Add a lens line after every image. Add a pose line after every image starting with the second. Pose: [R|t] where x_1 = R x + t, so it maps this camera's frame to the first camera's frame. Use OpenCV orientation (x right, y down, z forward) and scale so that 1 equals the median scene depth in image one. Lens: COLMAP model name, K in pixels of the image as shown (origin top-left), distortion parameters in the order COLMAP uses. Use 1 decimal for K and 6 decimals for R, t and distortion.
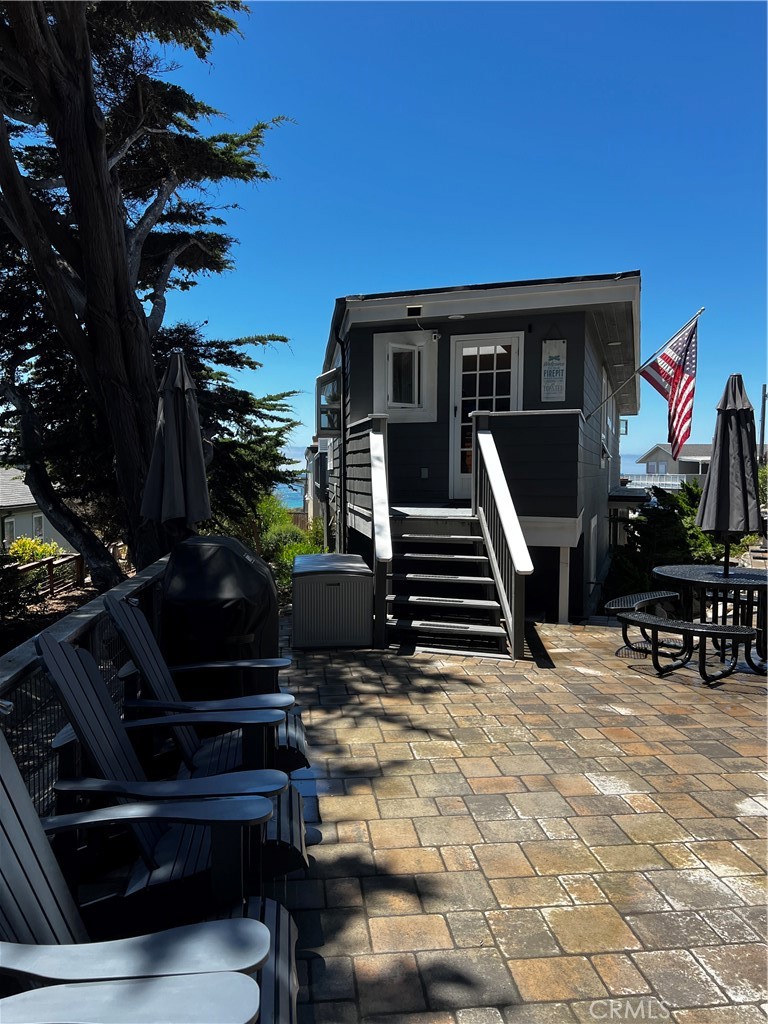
lens RADIAL K [[764.7, 0, 384.0], [0, 764.7, 512.0], [0, 0, 1]] dist [0.050007, -0.003125]
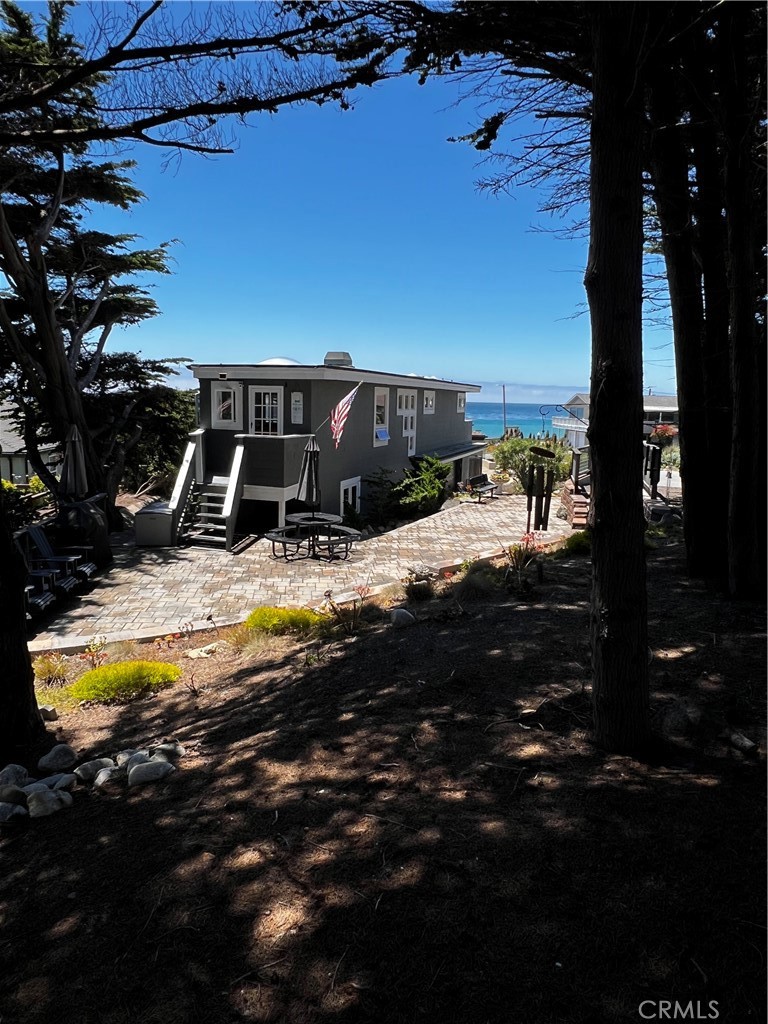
lens RADIAL K [[693.7, 0, 384.0], [0, 693.7, 512.0], [0, 0, 1]] dist [-0.041861, 0.110487]
pose [[0.999688, 0.024599, -0.004238, 0.366221], [-0.023984, 0.993640, 0.110023, -0.097574], [0.006917, -0.109888, 0.993920, -0.603710]]
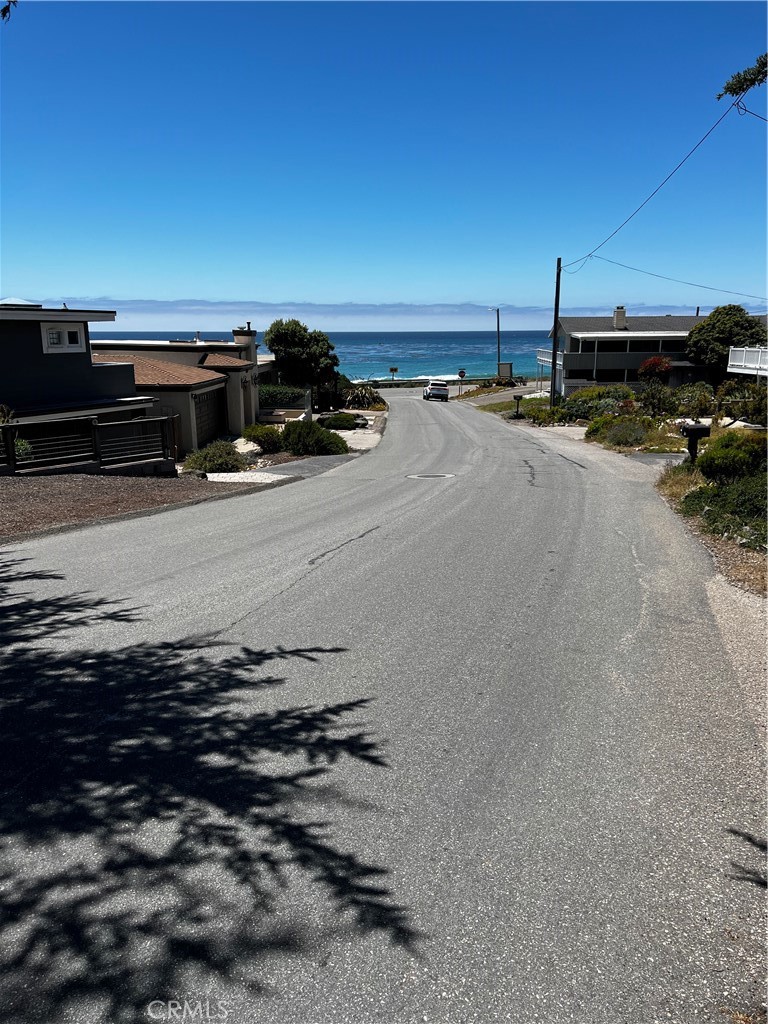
lens RADIAL K [[769.5, 0, 384.0], [0, 769.5, 512.0], [0, 0, 1]] dist [0.006417, 0.003409]
pose [[0.986211, 0.031255, -0.162515, 1.805704], [-0.001380, 0.983523, 0.180776, -0.149723], [0.165488, -0.178059, 0.970005, 0.245321]]
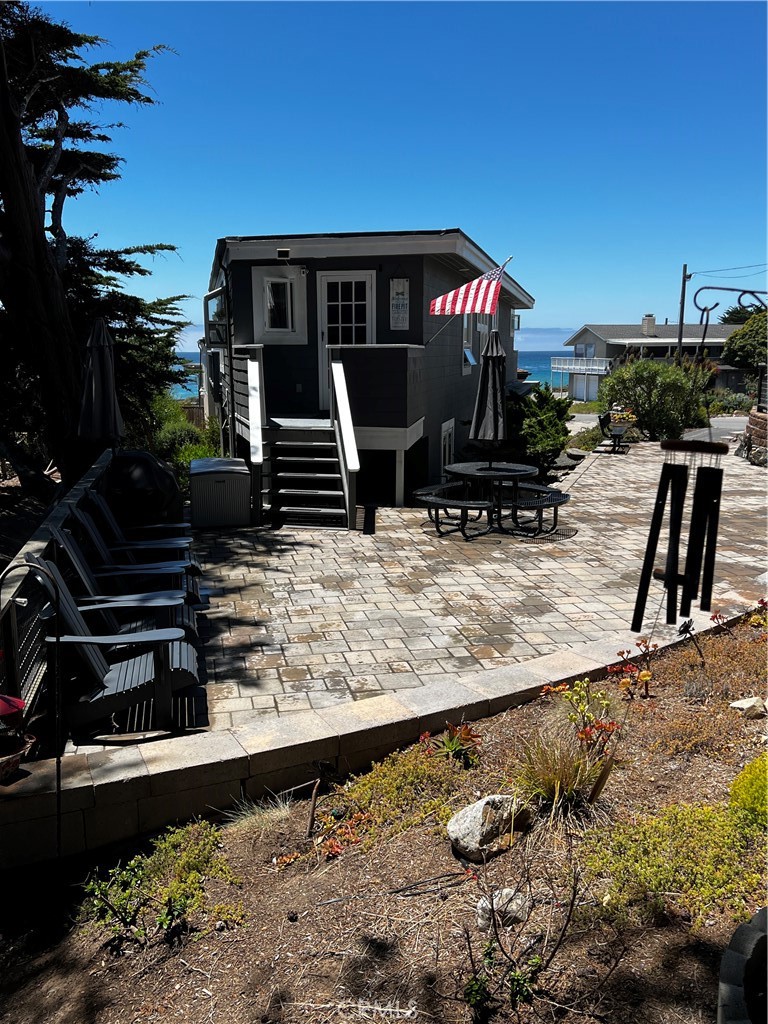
lens RADIAL K [[892.3, 0, 384.0], [0, 892.3, 512.0], [0, 0, 1]] dist [0.038284, -0.001522]
pose [[0.995308, -0.021417, 0.094361, 0.043484], [0.009184, 0.991705, 0.128209, -0.030752], [-0.096324, -0.126741, 0.987248, -0.357160]]
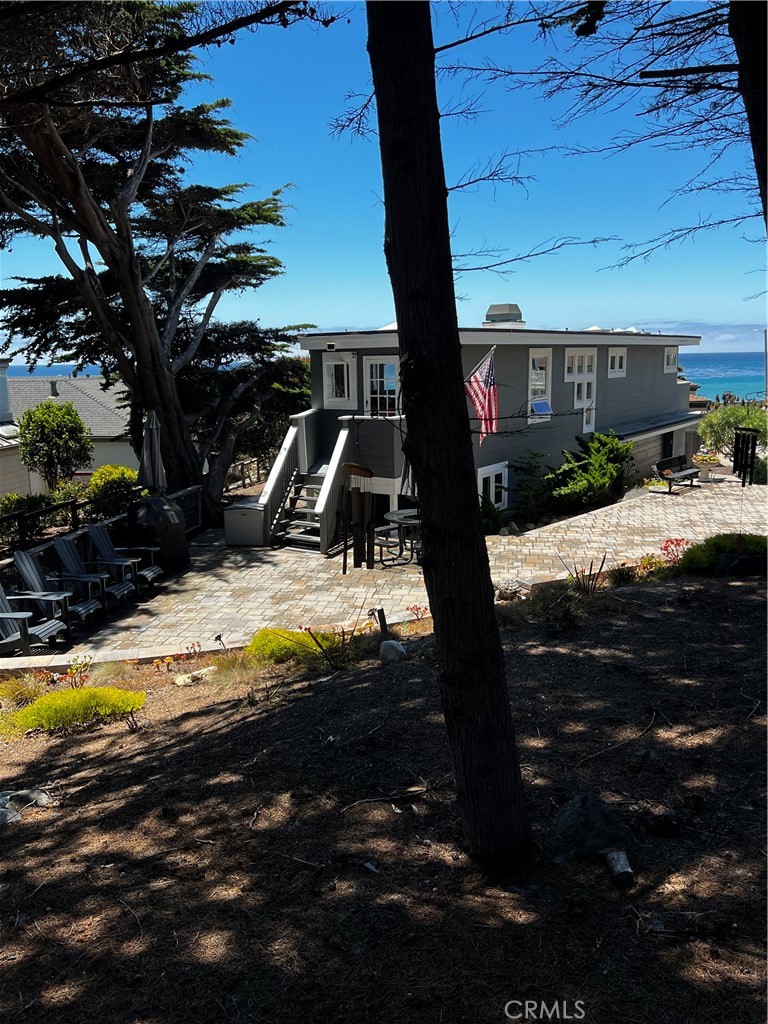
lens RADIAL K [[839.1, 0, 384.0], [0, 839.1, 512.0], [0, 0, 1]] dist [0.078924, -0.004601]
pose [[0.963510, 0.030504, -0.265929, 0.507944], [0.004497, 0.991500, 0.130026, -0.114383], [0.267635, -0.126478, 0.955183, -0.581527]]
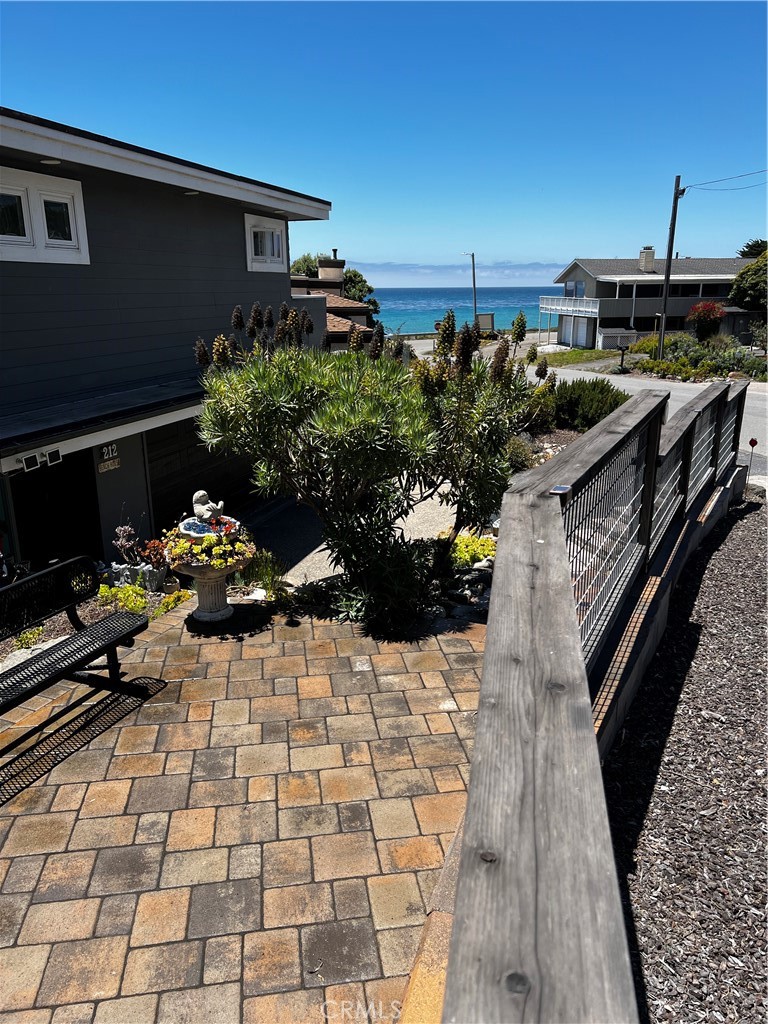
lens RADIAL K [[769.5, 0, 384.0], [0, 769.5, 512.0], [0, 0, 1]] dist [0.006417, 0.003409]
pose [[0.999691, -0.013708, 0.020755, 0.787451], [0.008518, 0.972647, 0.232131, -0.110861], [-0.023369, -0.231882, 0.972463, 0.942666]]
